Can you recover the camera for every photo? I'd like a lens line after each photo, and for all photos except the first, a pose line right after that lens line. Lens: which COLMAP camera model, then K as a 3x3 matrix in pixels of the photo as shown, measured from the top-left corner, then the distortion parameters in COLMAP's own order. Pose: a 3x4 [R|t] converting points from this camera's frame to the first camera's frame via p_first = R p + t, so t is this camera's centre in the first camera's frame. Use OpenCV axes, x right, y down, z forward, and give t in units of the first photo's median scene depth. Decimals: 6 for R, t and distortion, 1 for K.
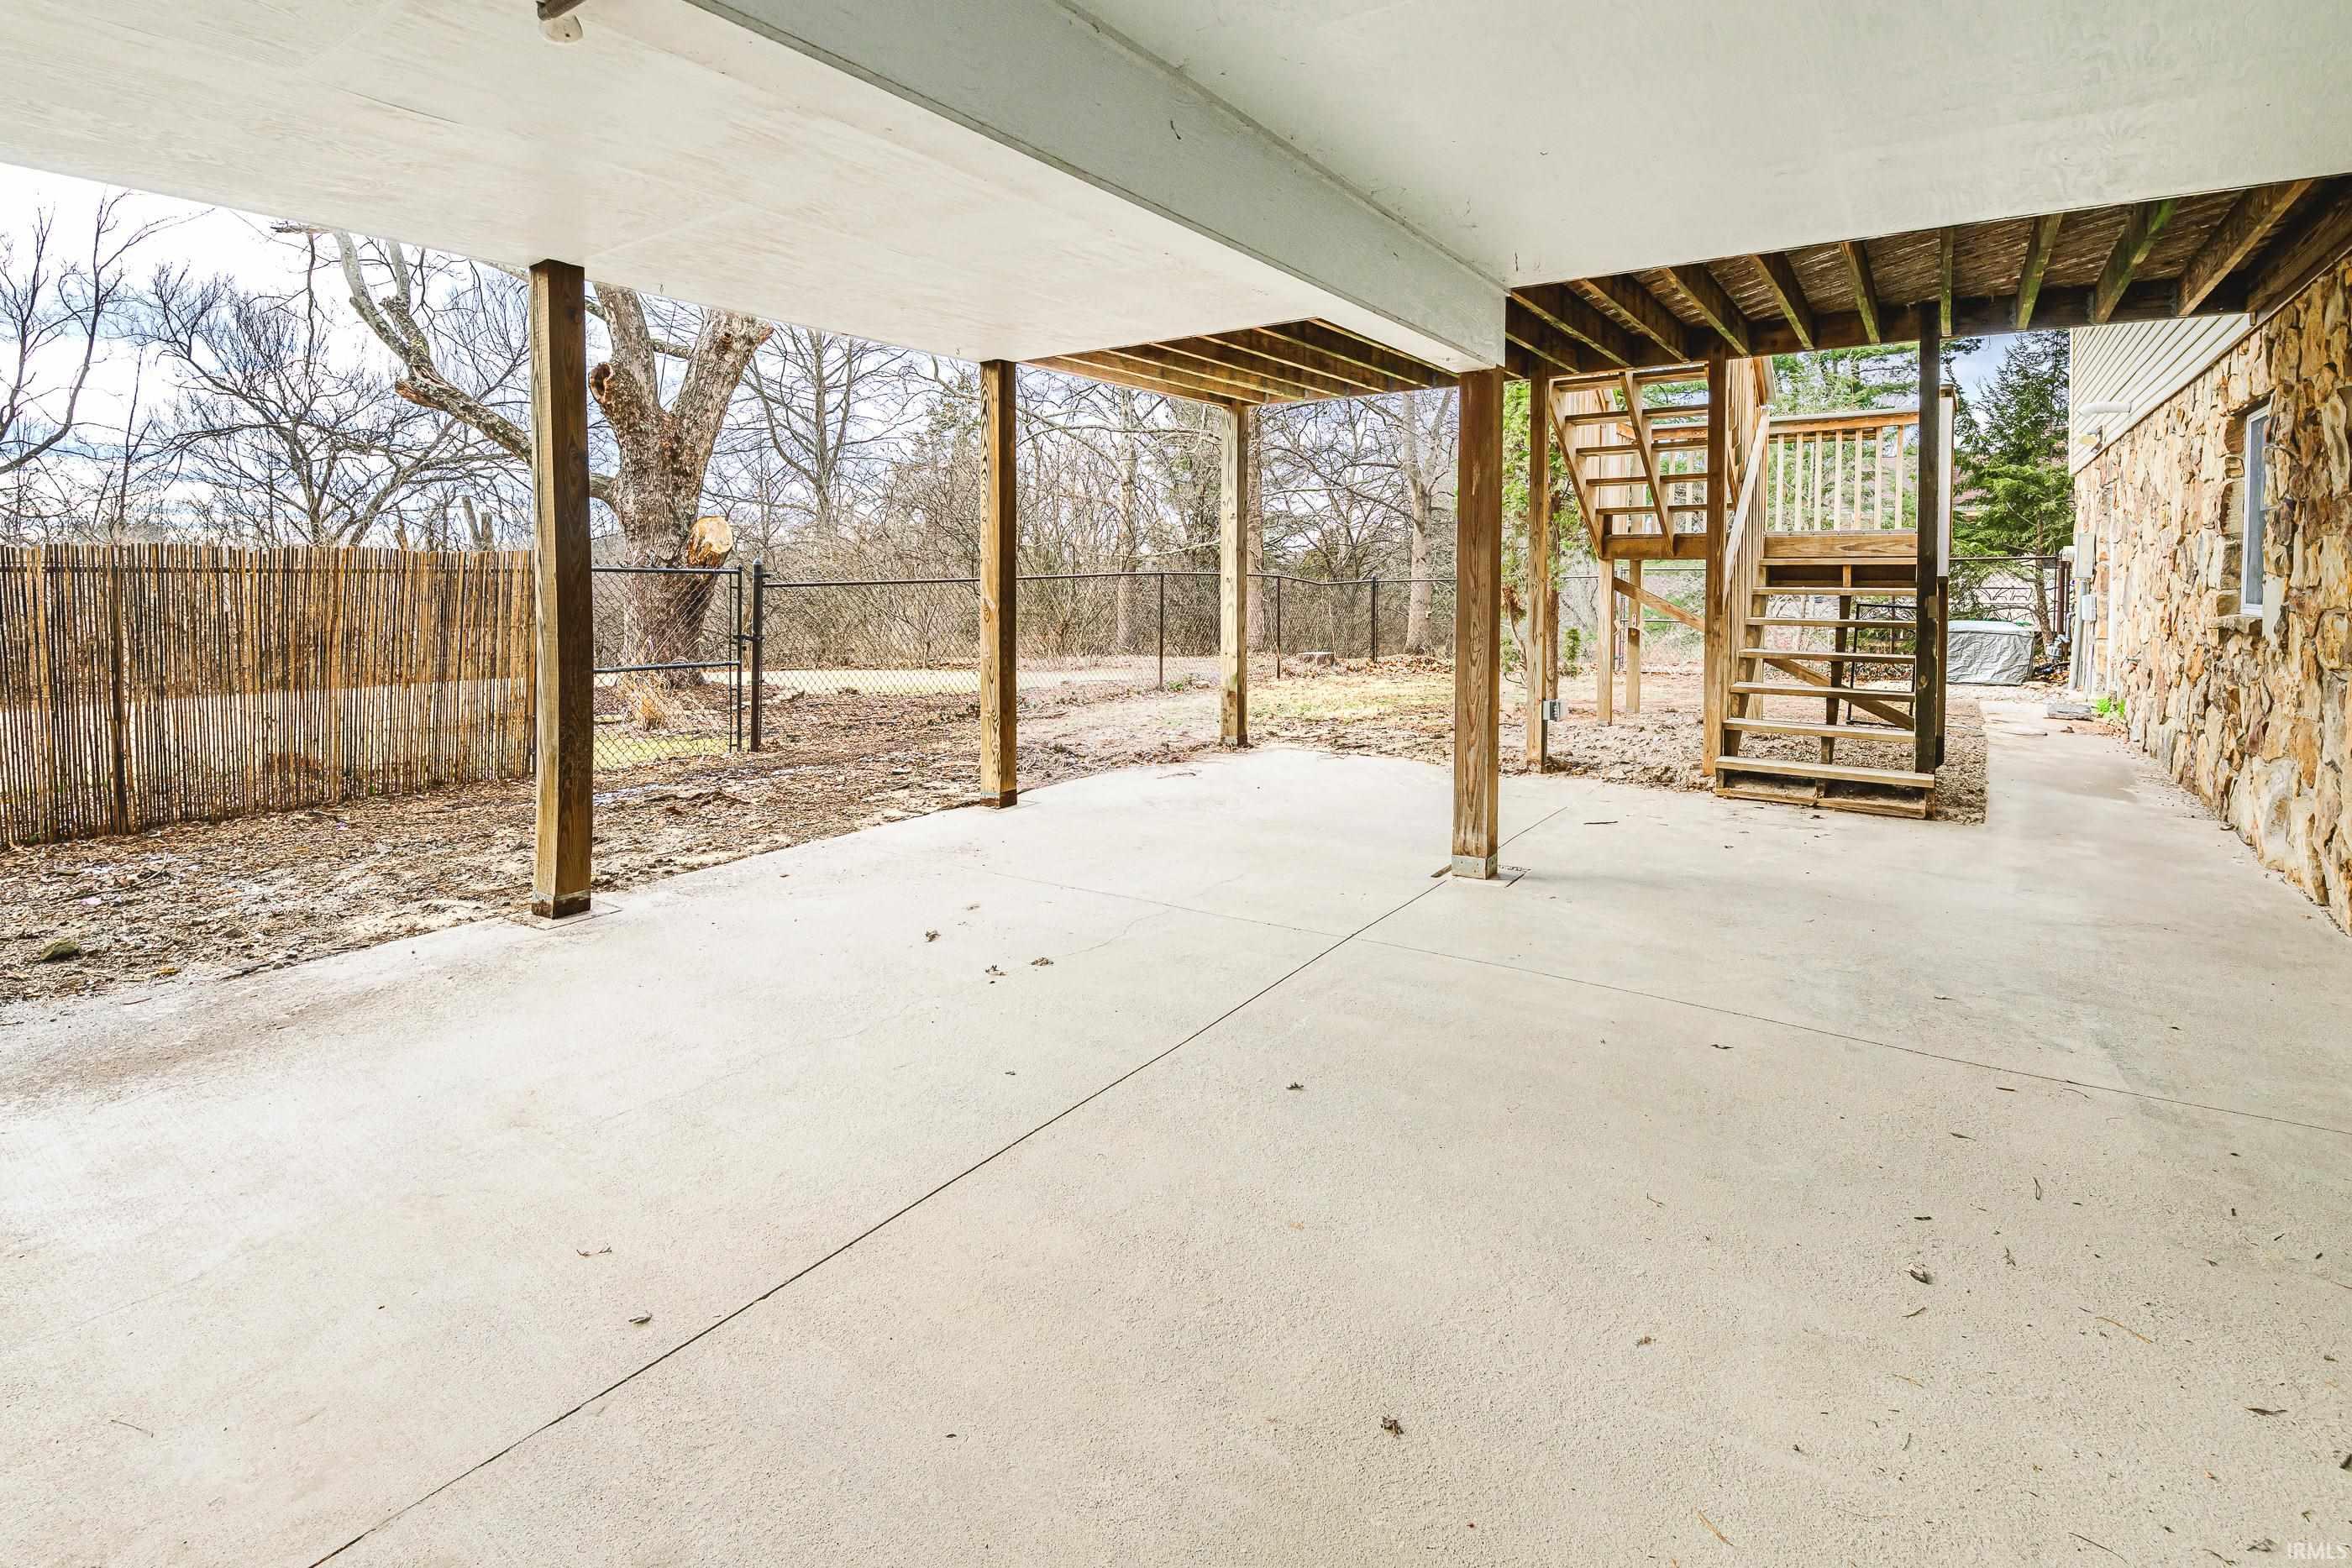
lens RADIAL K [[1111.7, 0, 1233.7], [0, 1111.7, 715.3], [0, 0, 1]] dist [-0.000642, -0.004854]
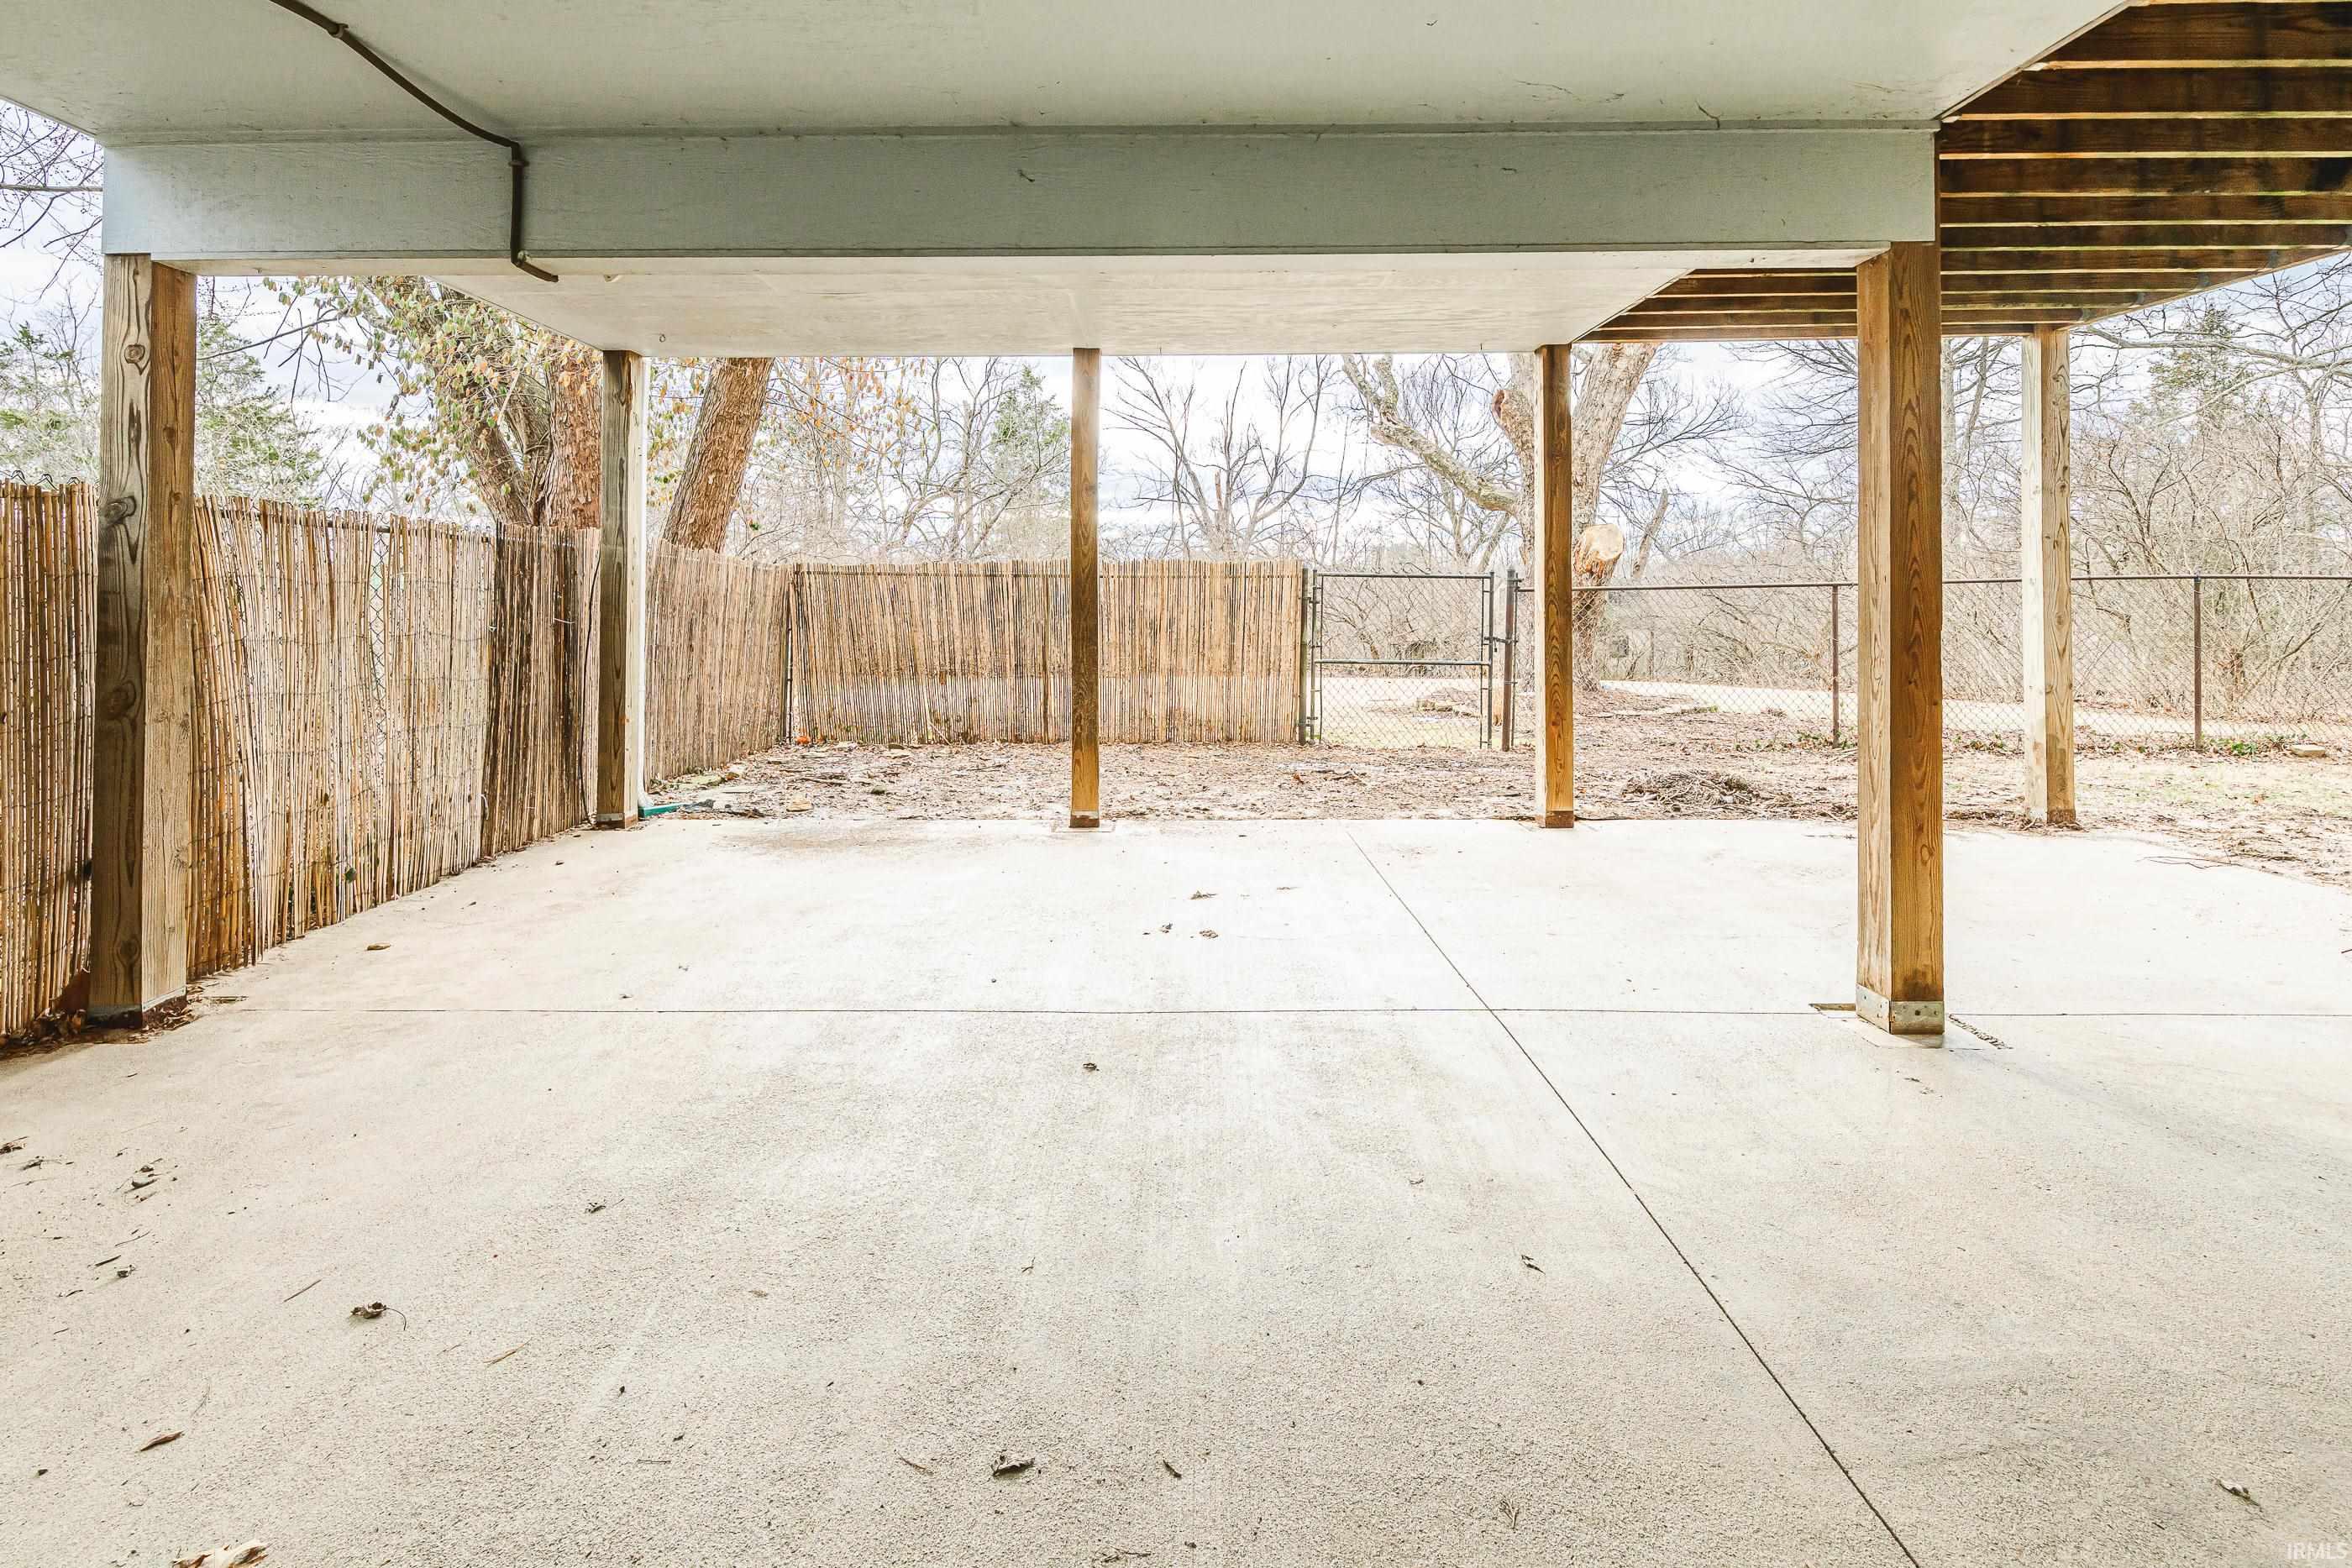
lens RADIAL K [[1150.0, 0, 1128.1], [0, 1150.0, 687.3], [0, 0, 1]] dist [0.008832, -0.000738]
pose [[0.544284, 0.072552, -0.835758, 0.338854], [-0.104598, 0.994348, 0.018201, -0.011560], [0.832355, 0.077512, 0.548797, 0.158100]]
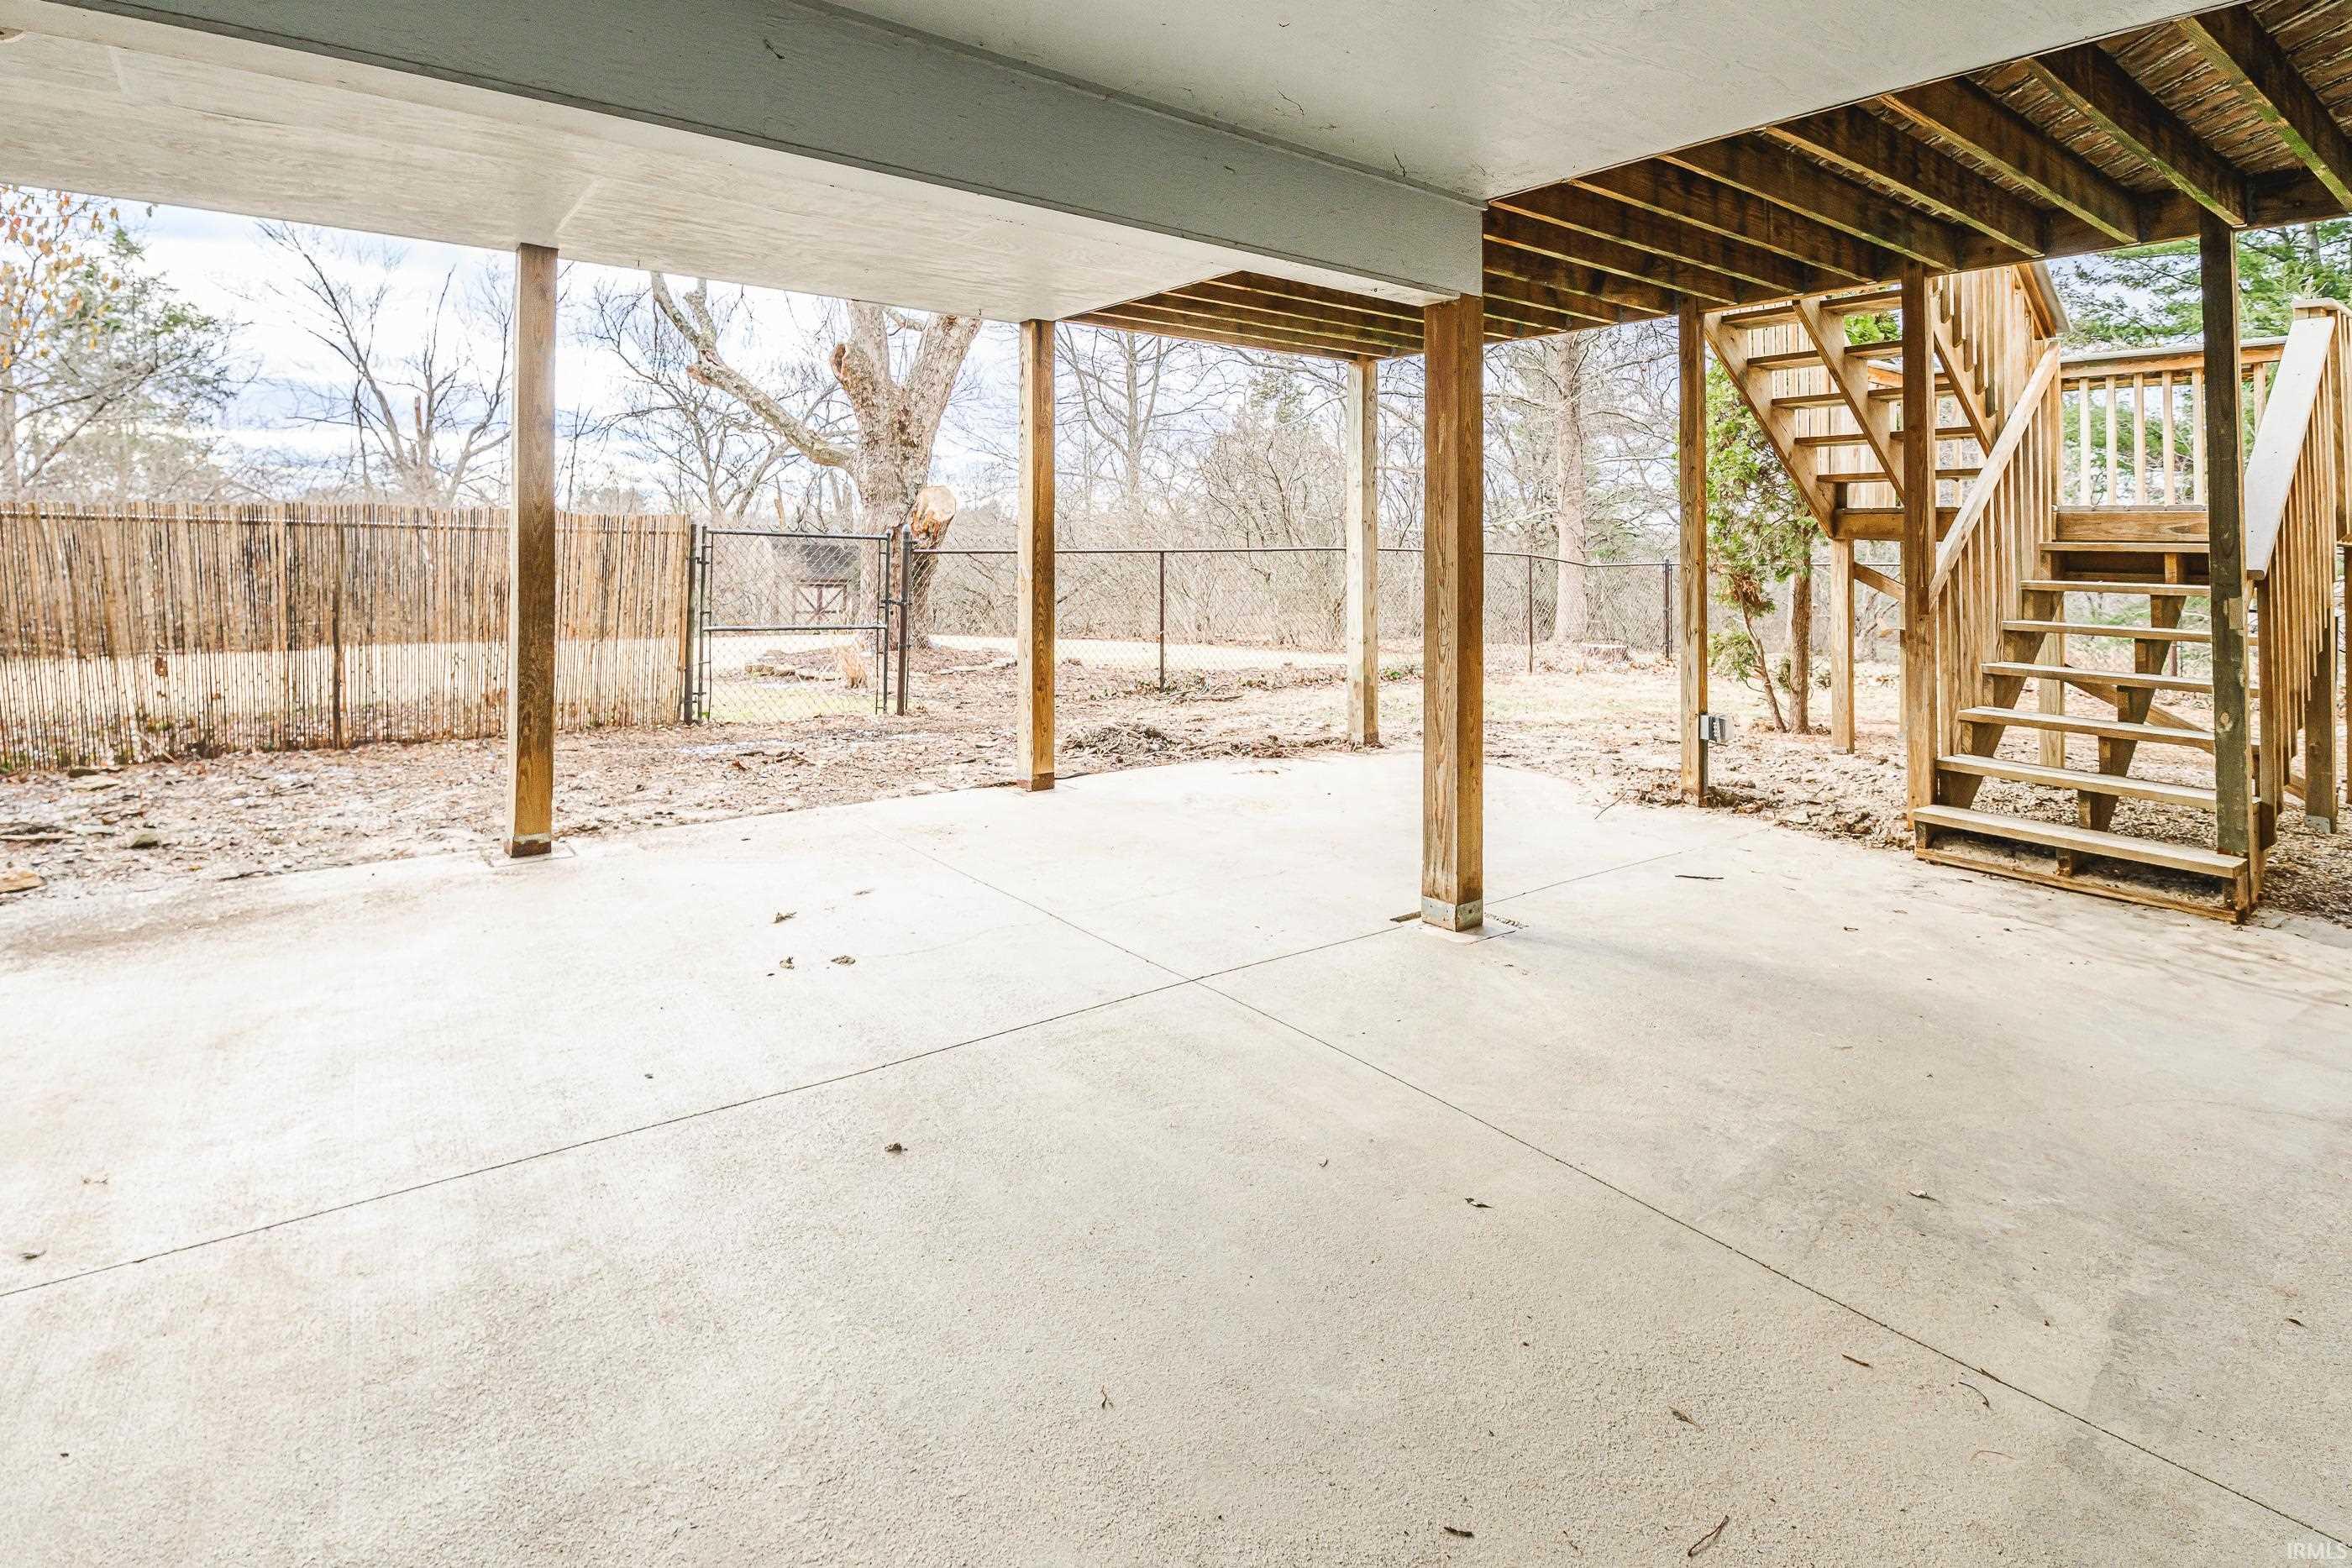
lens RADIAL K [[1188.1, 0, 1167.5], [0, 1188.1, 637.2], [0, 0, 1]] dist [-0.004225, -0.002247]
pose [[0.943277, 0.043829, -0.329101, 0.192864], [-0.061335, 0.997191, -0.042994, -0.008746], [0.326292, 0.060741, 0.943316, 0.074163]]
